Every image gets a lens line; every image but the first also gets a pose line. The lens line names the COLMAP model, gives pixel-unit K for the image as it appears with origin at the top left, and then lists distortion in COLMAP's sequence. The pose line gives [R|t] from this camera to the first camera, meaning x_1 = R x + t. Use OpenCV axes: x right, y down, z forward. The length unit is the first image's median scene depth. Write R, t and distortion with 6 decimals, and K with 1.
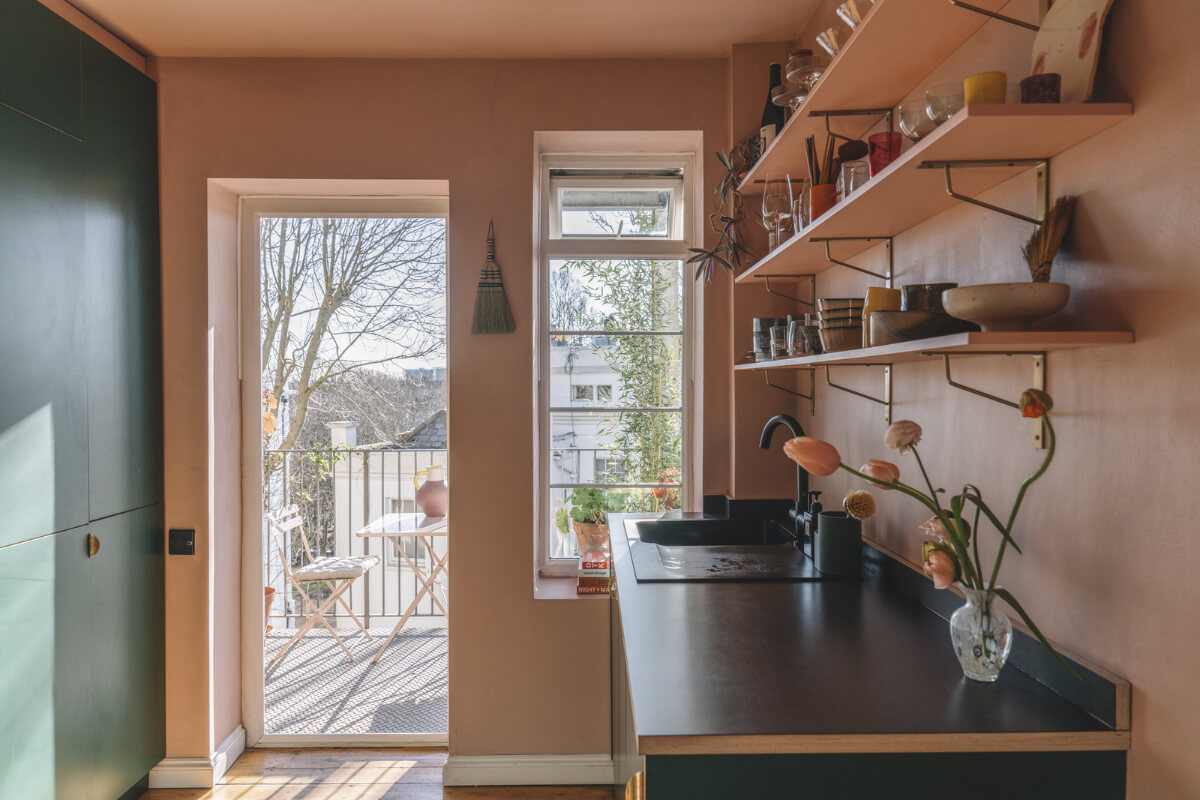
lens RADIAL K [[834.2, 0, 600.0], [0, 834.2, 400.0], [0, 0, 1]] dist [0.002310, -0.006529]
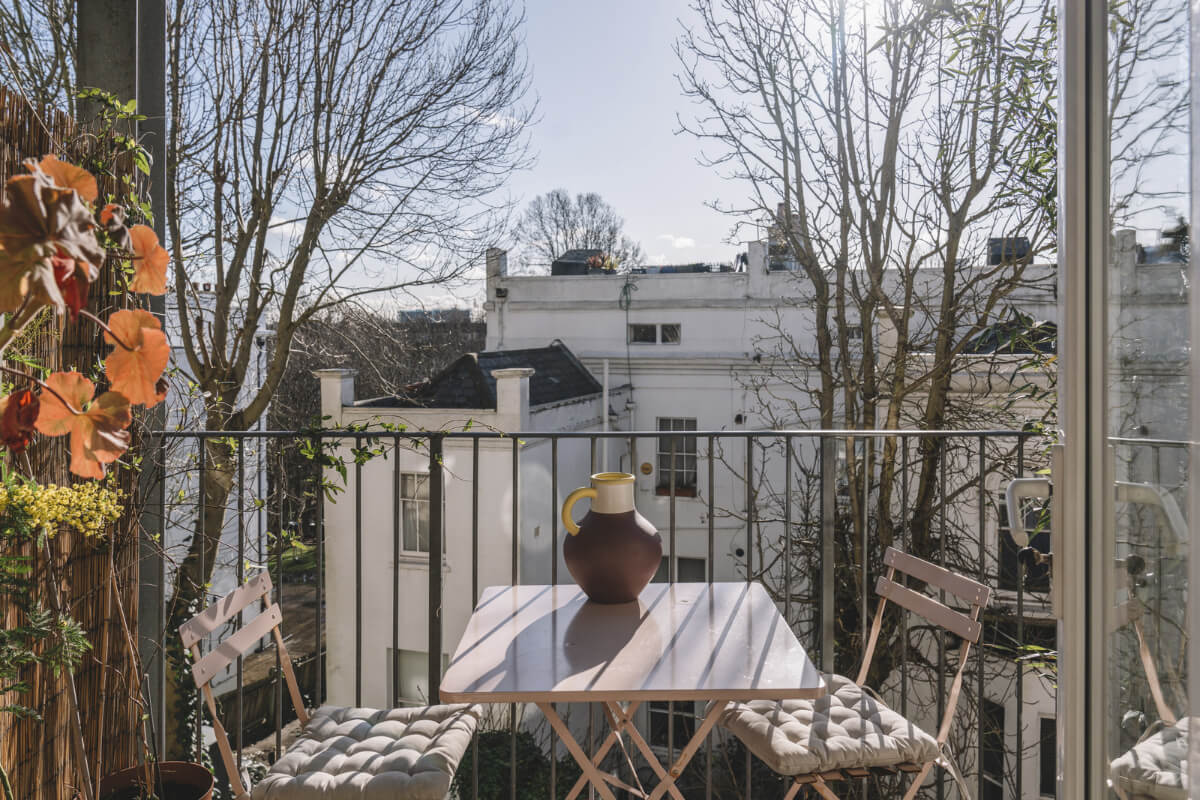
lens RADIAL K [[862.9, 0, 601.2], [0, 862.9, 338.3], [0, 0, 1]] dist [-0.012429, 0.002621]
pose [[0.999924, 0.005908, 0.010862, -0.082169], [-0.005767, 0.999899, -0.012960, 0.007311], [-0.010938, 0.012896, 0.999857, 0.230982]]
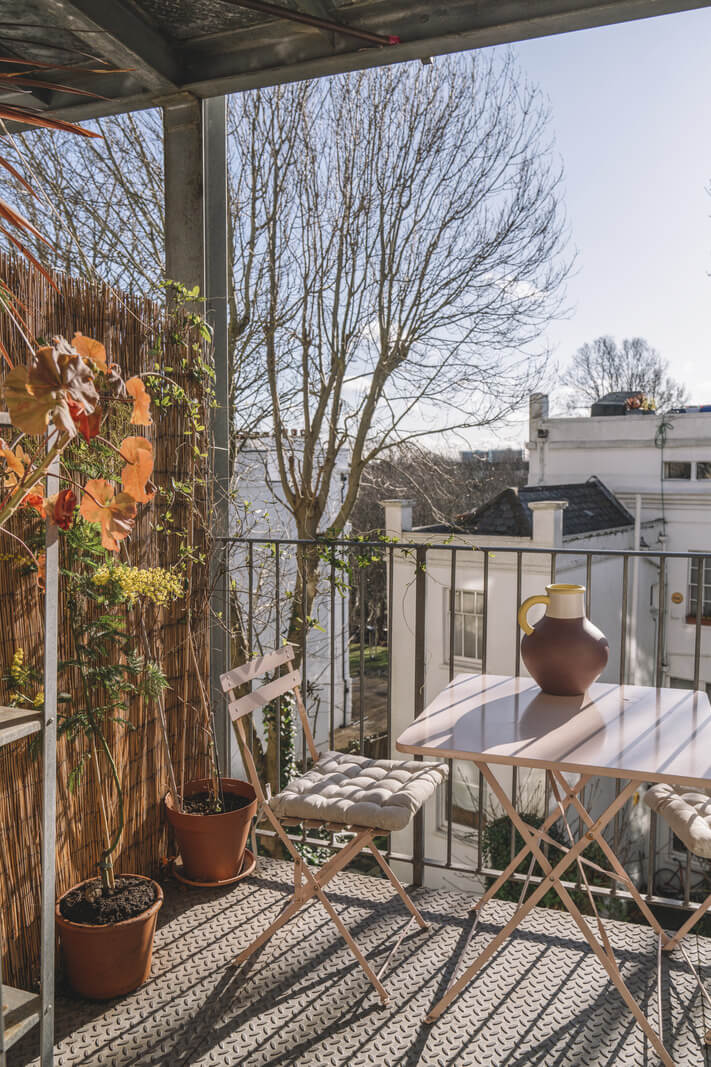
lens RADIAL K [[767.3, 0, 375.4], [0, 767.3, 532.3], [0, 0, 1]] dist [-0.012429, 0.002621]
pose [[0.944082, 0.032738, -0.328082, -0.062685], [-0.012675, 0.997926, 0.063106, 0.009483], [0.329468, -0.055419, 0.942539, 0.224572]]
